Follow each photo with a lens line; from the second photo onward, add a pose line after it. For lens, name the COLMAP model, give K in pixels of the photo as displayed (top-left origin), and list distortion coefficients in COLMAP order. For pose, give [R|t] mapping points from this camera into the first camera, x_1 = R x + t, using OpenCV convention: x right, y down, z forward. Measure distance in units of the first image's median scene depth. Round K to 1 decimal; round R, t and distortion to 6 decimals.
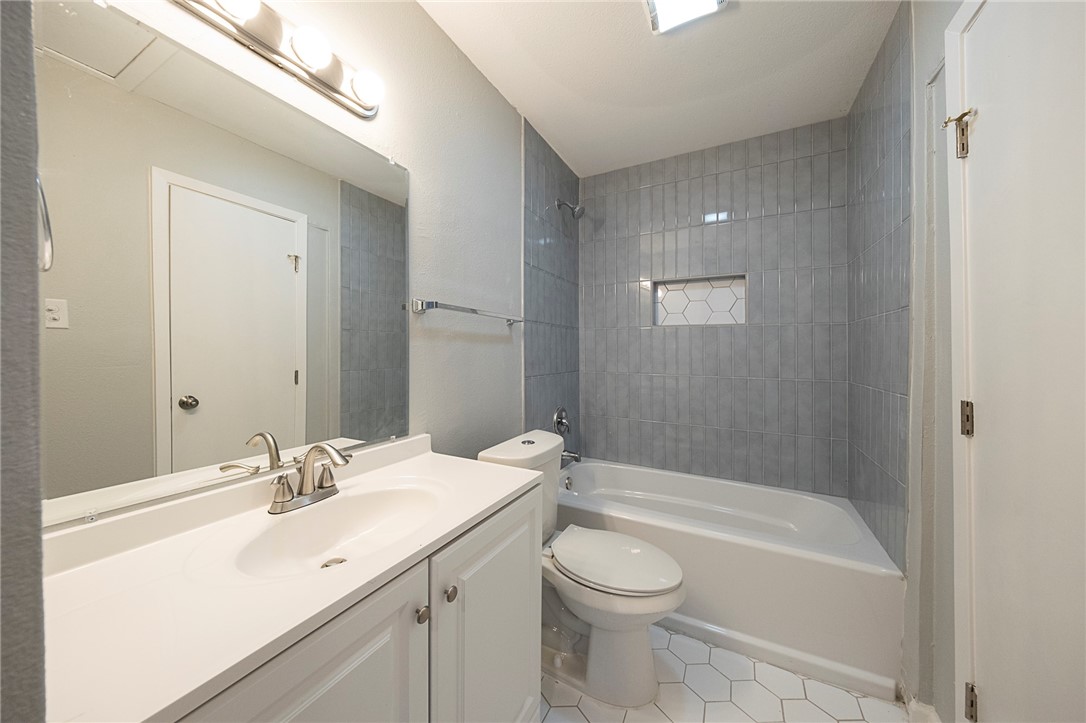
lens RADIAL K [[372.3, 0, 543.0], [0, 372.3, 361.5], [0, 0, 1]] dist [-0.000410, -0.000137]
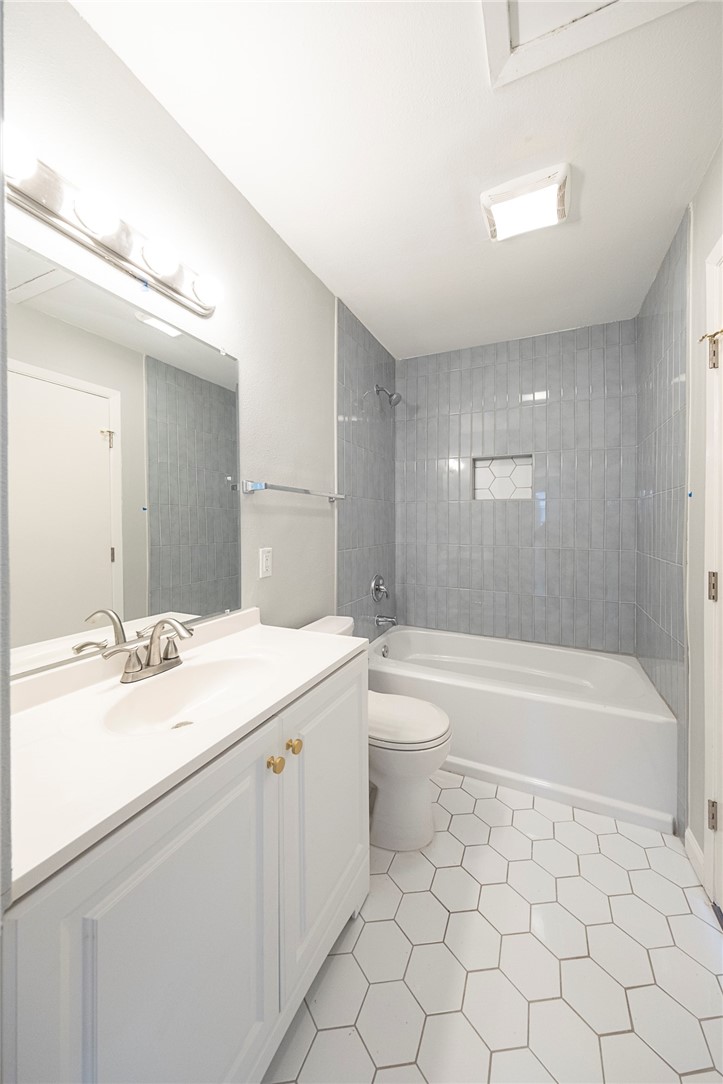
lens RADIAL K [[385.0, 0, 367.2], [0, 385.0, 538.2], [0, 0, 1]] dist [0.000274, -0.000020]
pose [[0.997837, -0.009740, 0.065018, -0.070222], [0.007880, 0.999554, 0.028799, -0.035689], [-0.065269, -0.028224, 0.997468, -0.128823]]
